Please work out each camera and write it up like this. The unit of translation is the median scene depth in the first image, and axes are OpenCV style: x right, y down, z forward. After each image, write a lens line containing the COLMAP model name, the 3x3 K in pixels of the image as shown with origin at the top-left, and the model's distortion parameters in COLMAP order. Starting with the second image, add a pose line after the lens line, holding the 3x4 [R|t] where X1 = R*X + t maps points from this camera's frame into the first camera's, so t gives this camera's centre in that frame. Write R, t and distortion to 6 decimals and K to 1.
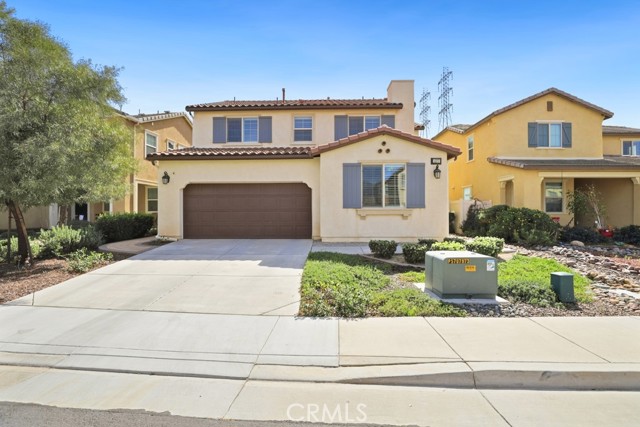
lens RADIAL K [[298.8, 0, 315.8], [0, 298.8, 214.6], [0, 0, 1]] dist [-0.025521, 0.001156]
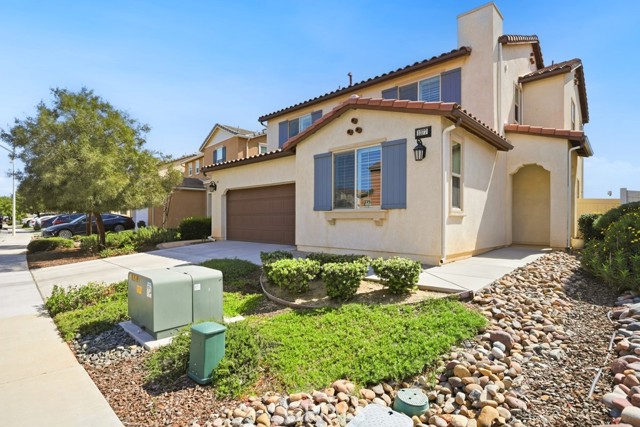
lens RADIAL K [[309.3, 0, 320.0], [0, 309.3, 213.5], [0, 0, 1]] dist [-0.054033, 0.000144]
pose [[0.761135, -0.011394, -0.648494, 0.648328], [0.024713, 0.999629, 0.011443, -0.023174], [0.648123, -0.024736, 0.761134, 0.366508]]
